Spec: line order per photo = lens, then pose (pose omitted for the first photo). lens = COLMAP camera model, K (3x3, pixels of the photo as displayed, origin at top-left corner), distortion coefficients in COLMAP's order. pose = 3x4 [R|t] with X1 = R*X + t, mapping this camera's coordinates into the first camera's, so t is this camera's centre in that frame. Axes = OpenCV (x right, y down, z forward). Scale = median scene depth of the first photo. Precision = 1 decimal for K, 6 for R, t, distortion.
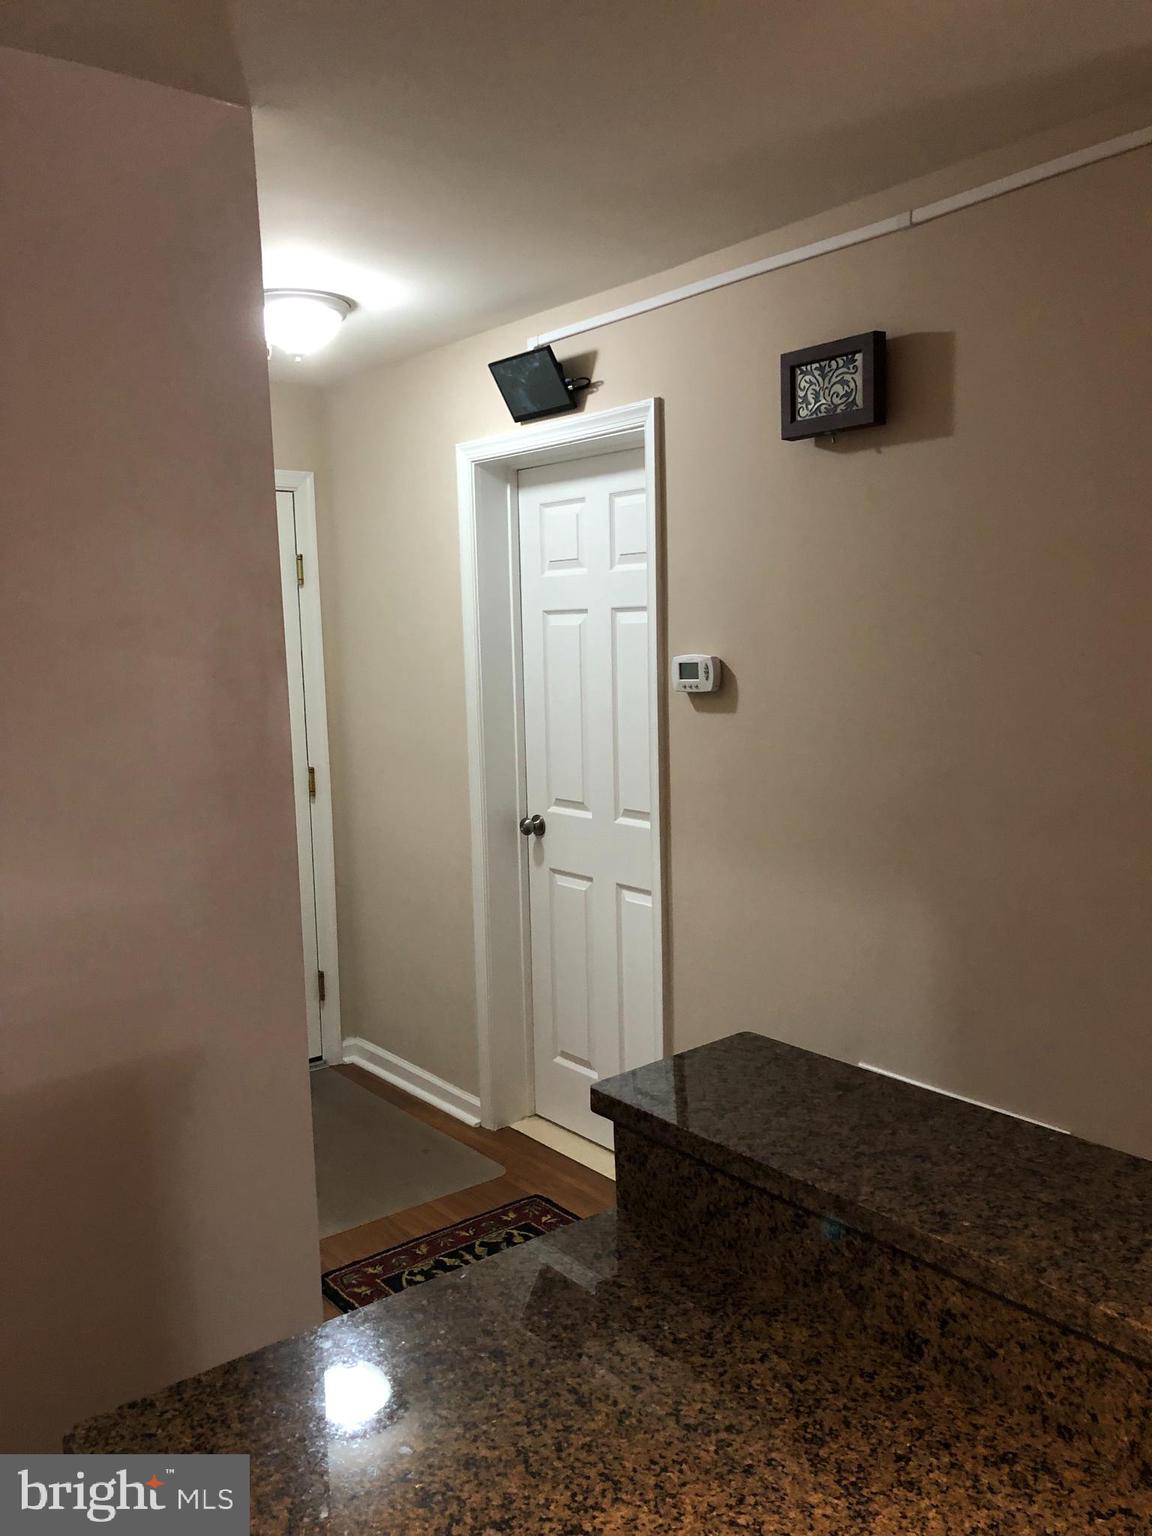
lens RADIAL K [[1250.3, 0, 577.2], [0, 1250.3, 806.2], [0, 0, 1]] dist [0.075979, -0.000057]
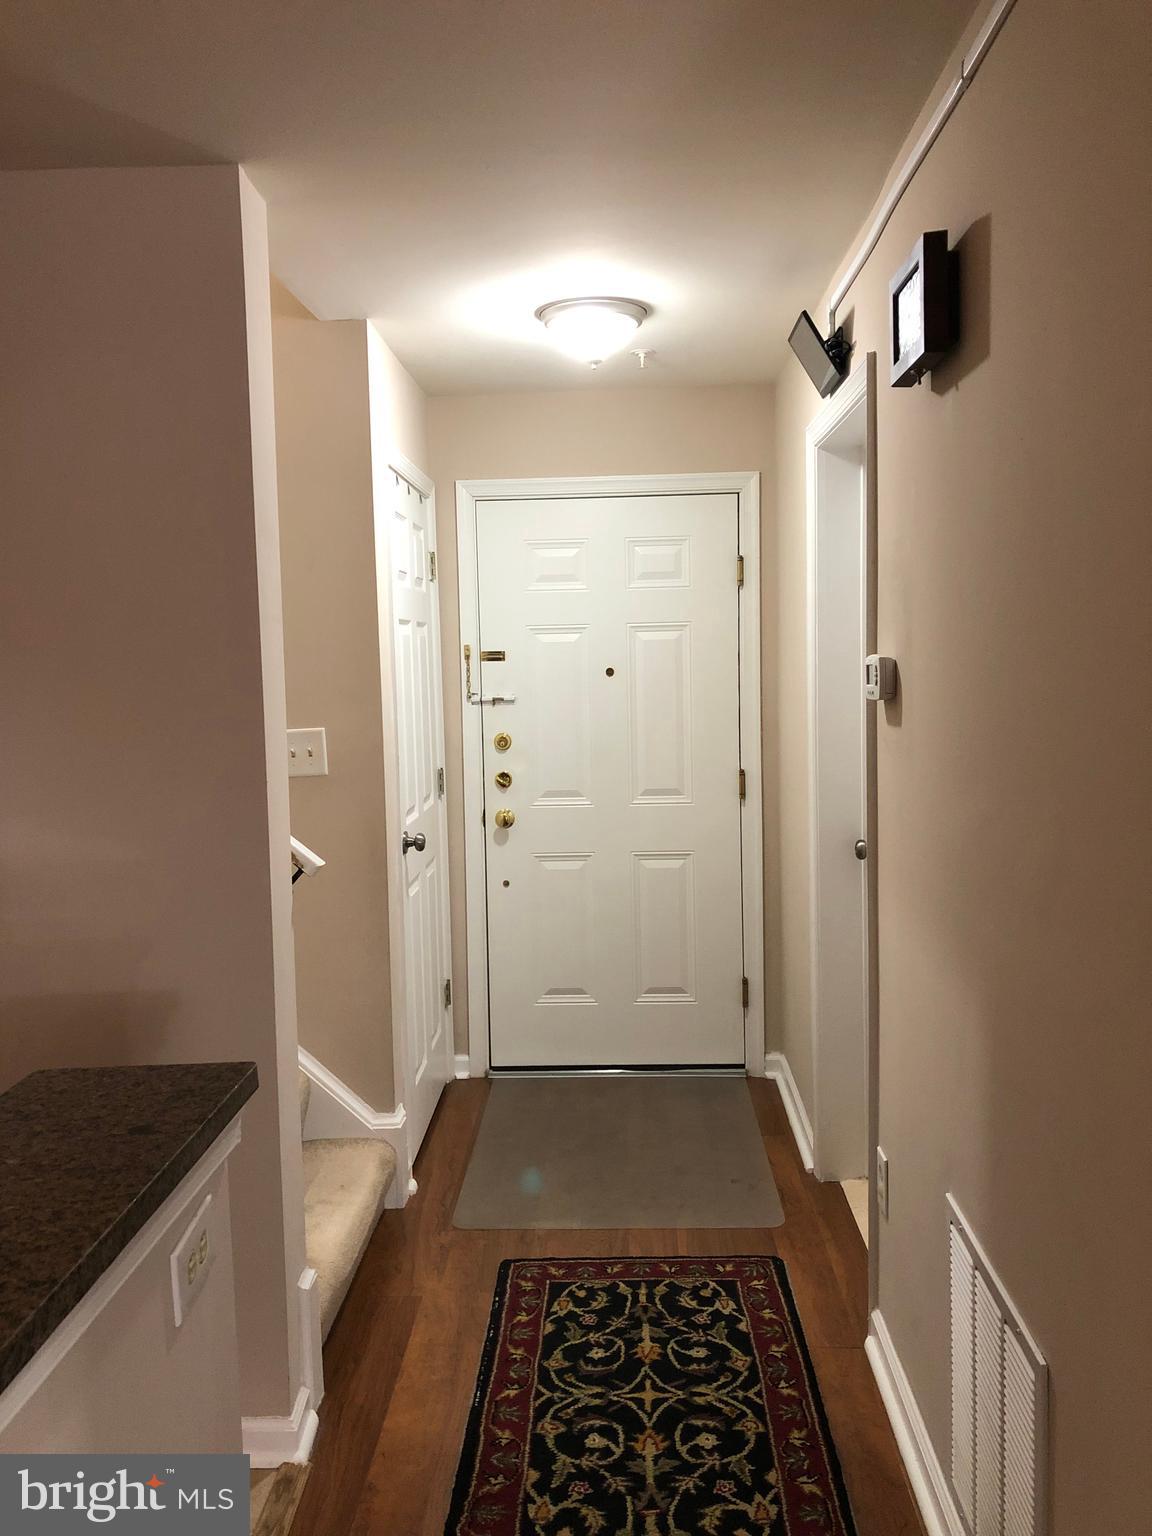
lens RADIAL K [[1259.0, 0, 576.0], [0, 1259.0, 768.0], [0, 0, 1]] dist [-0.000518, -0.000101]
pose [[0.758257, 0.058001, -0.649370, 0.438067], [-0.079538, 0.996824, -0.003839, -0.023423], [0.647086, 0.054560, 0.760463, 0.218929]]
